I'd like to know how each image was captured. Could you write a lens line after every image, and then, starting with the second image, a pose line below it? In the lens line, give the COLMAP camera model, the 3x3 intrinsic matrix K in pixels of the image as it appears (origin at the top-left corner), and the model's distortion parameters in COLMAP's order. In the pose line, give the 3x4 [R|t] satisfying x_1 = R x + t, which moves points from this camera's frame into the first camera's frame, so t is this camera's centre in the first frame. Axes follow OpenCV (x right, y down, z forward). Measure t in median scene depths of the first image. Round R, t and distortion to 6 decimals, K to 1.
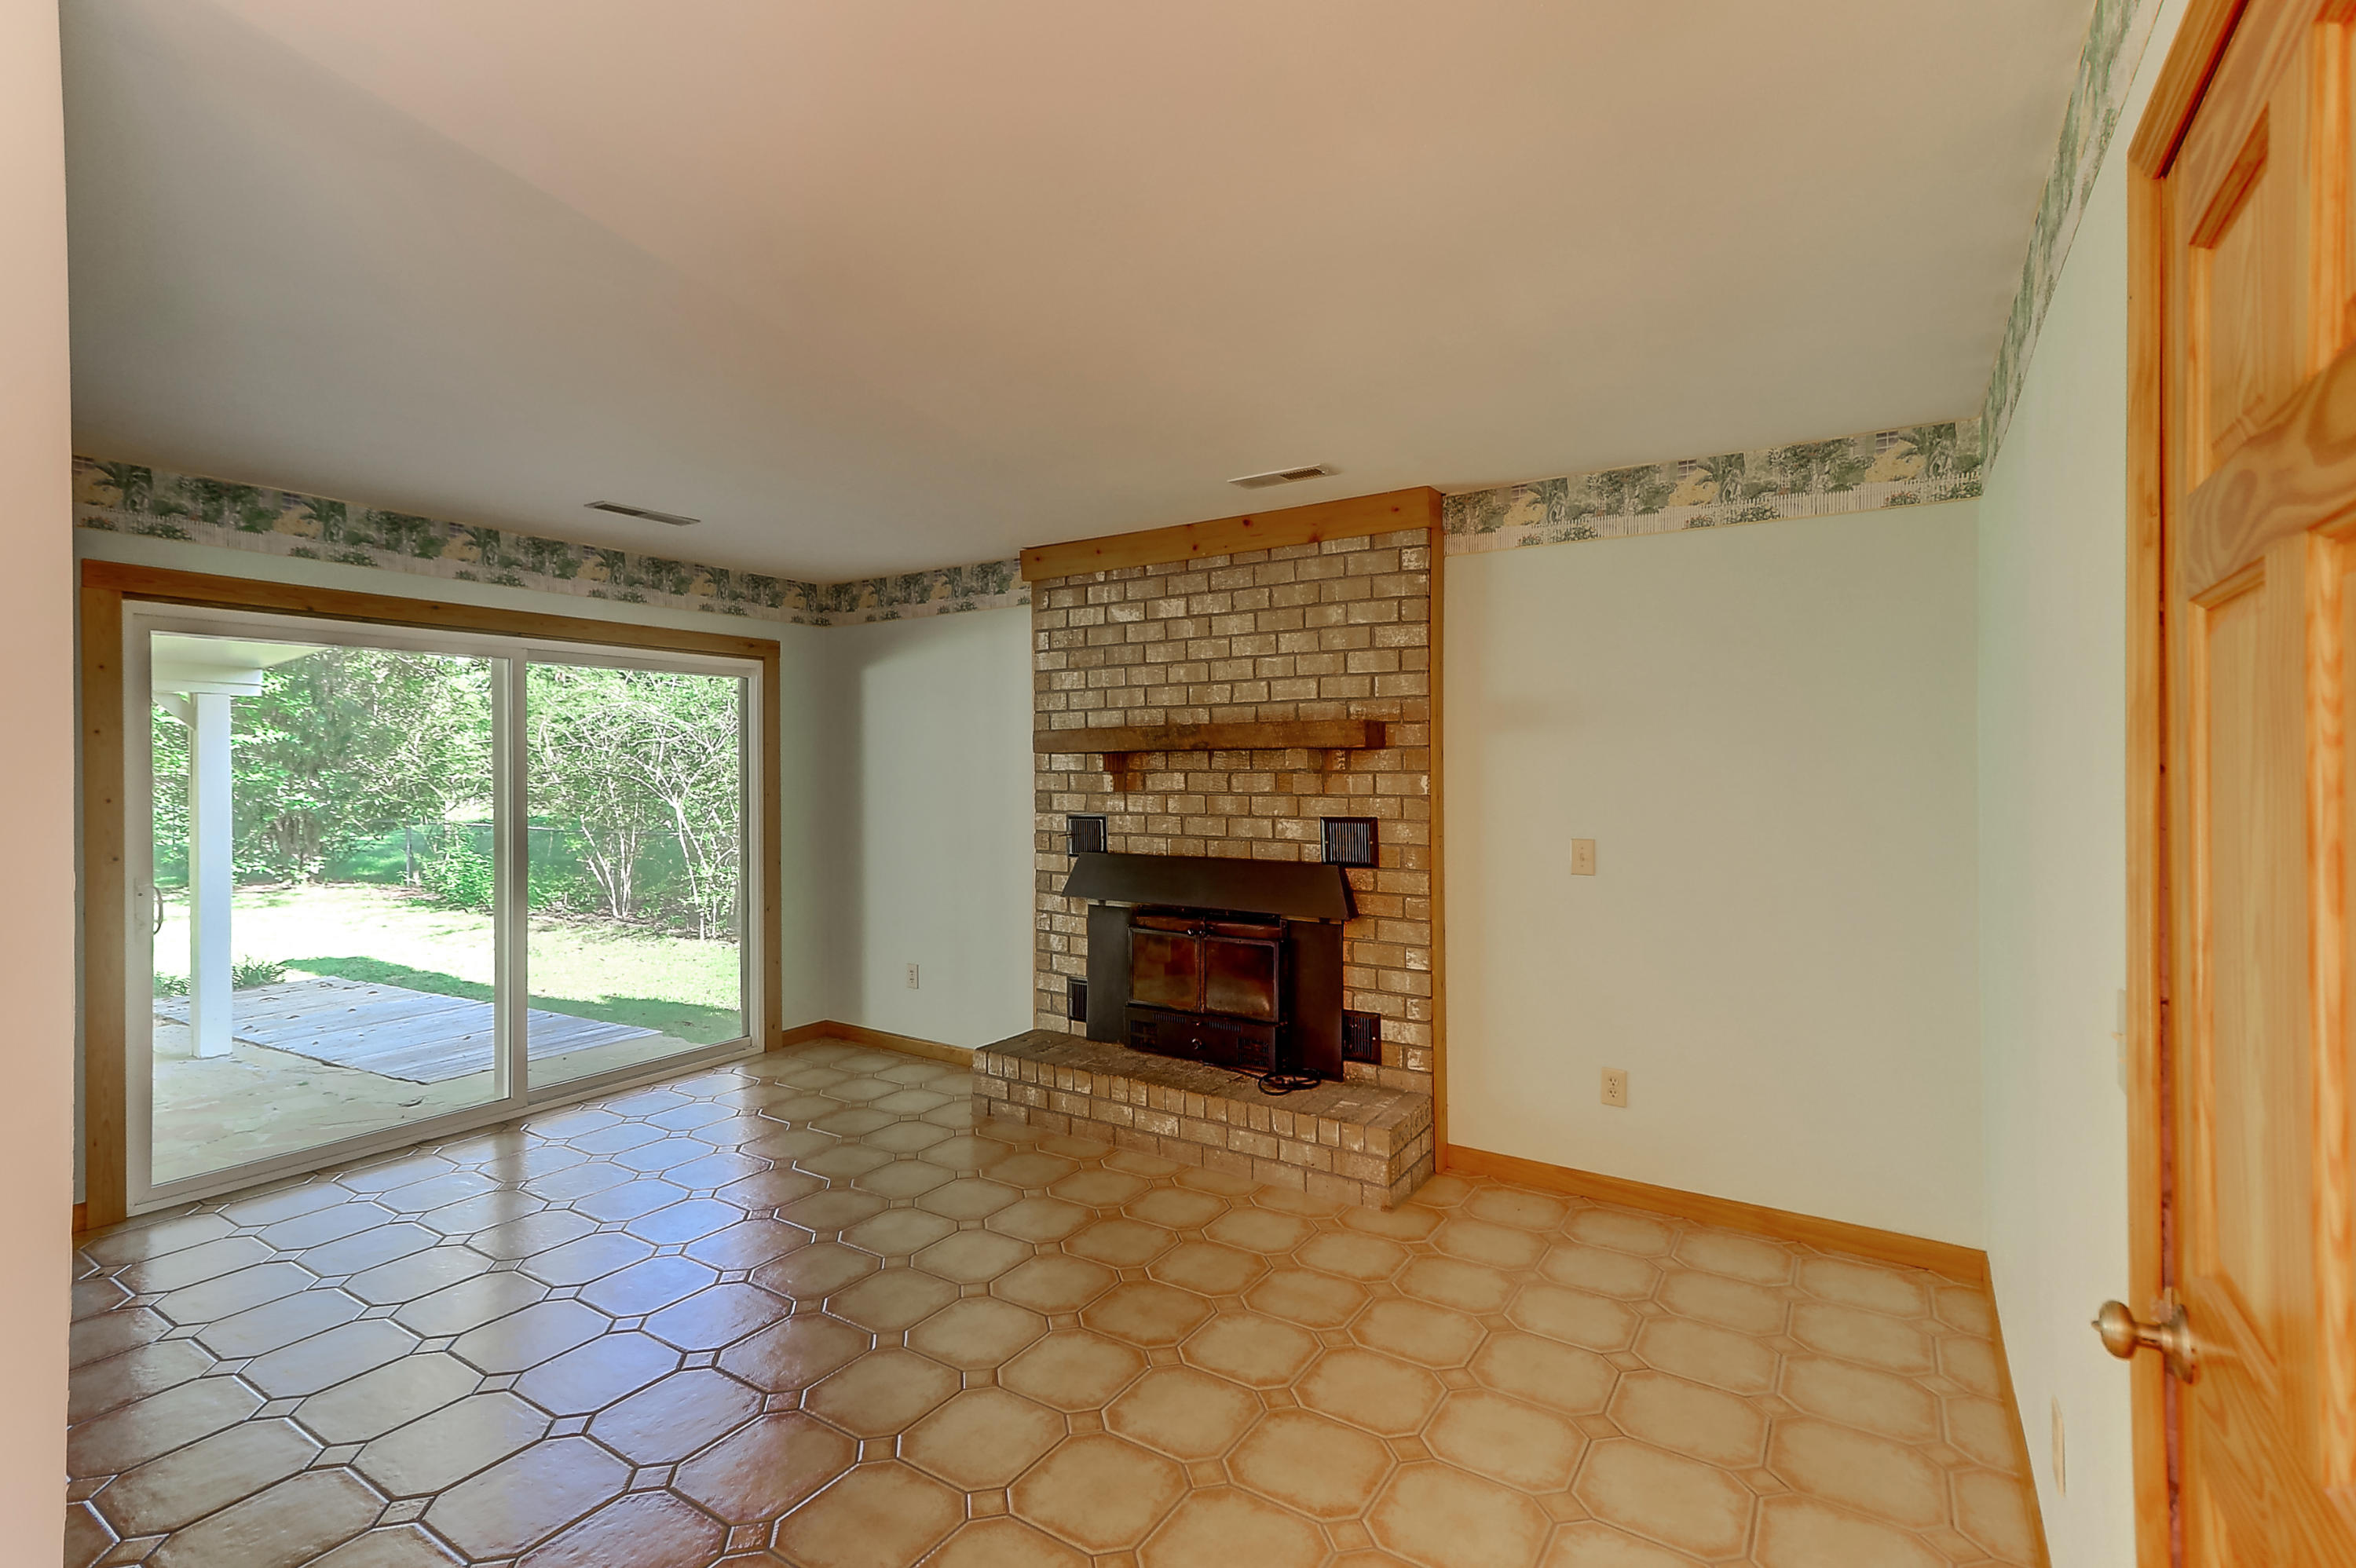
lens RADIAL K [[1086.0, 0, 1178.0], [0, 1086.0, 784.0], [0, 0, 1]] dist [0.019605, -0.000166]
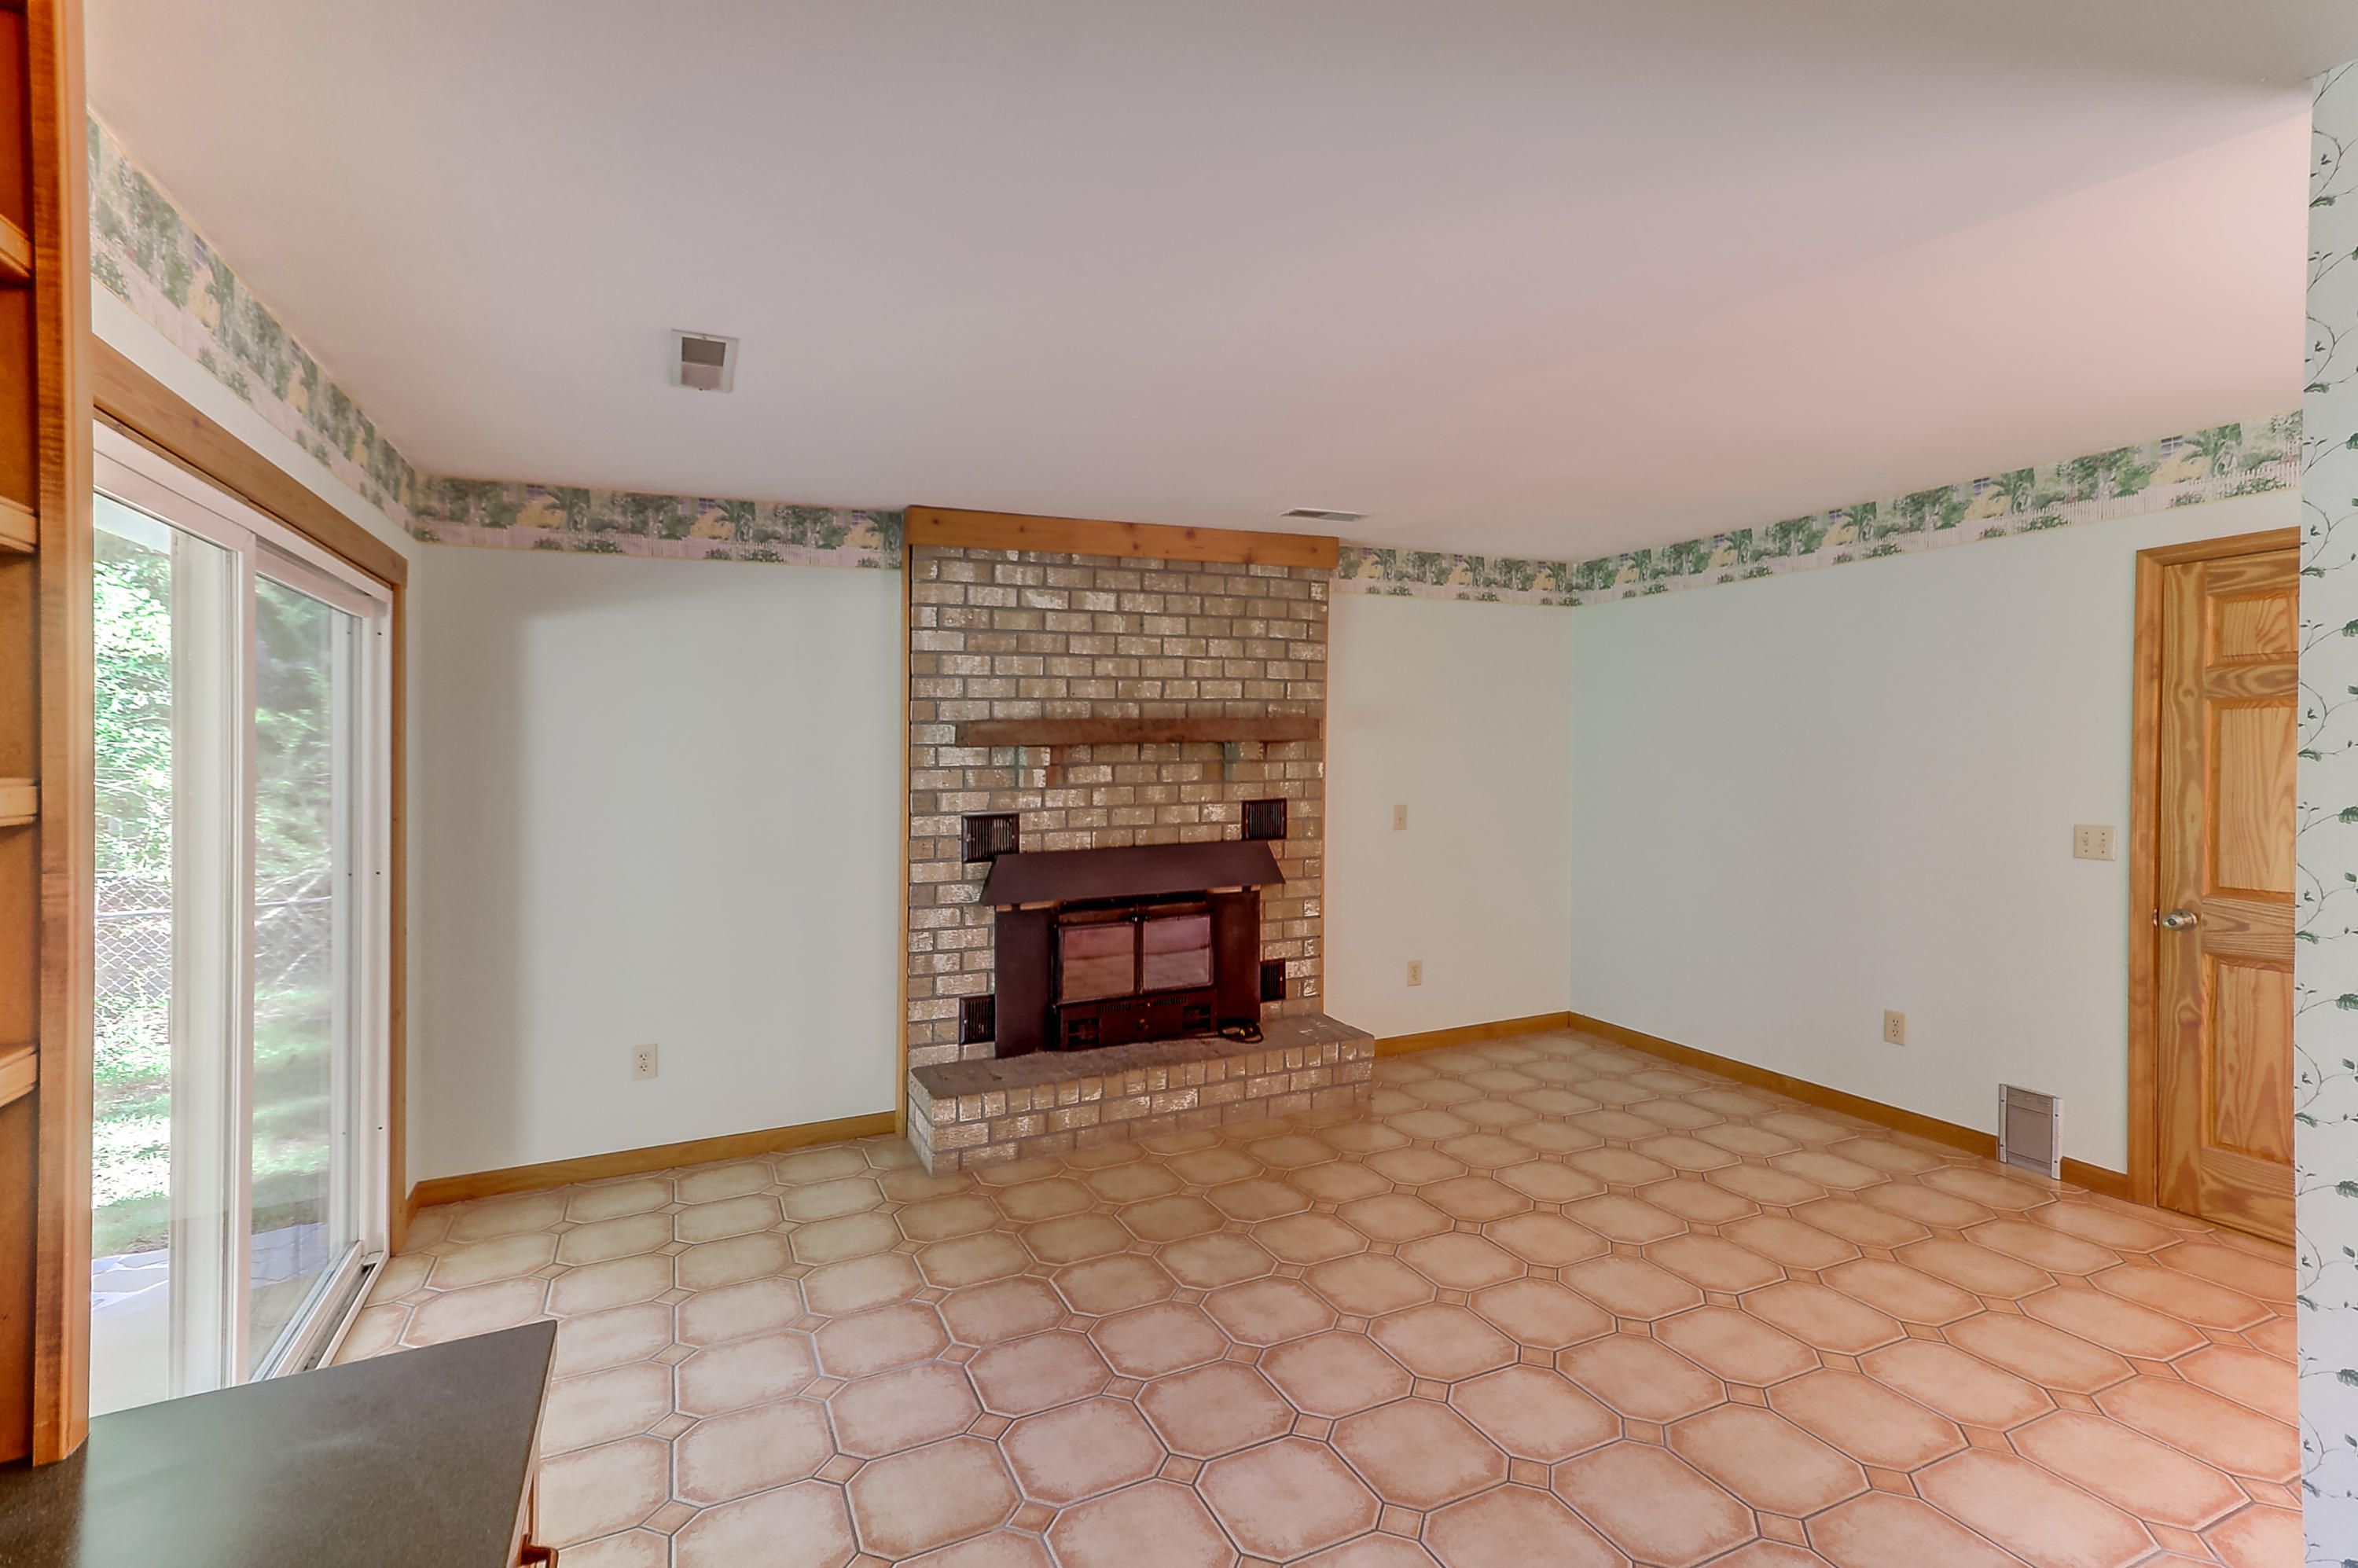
lens RADIAL K [[1076.1, 0, 1174.6], [0, 1076.1, 775.8], [0, 0, 1]] dist [0.020875, -0.000041]
pose [[0.532684, -0.033114, 0.845666, -0.827309], [0.022833, 0.999433, 0.024753, -0.024385], [-0.846006, 0.006124, 0.533138, 0.419076]]
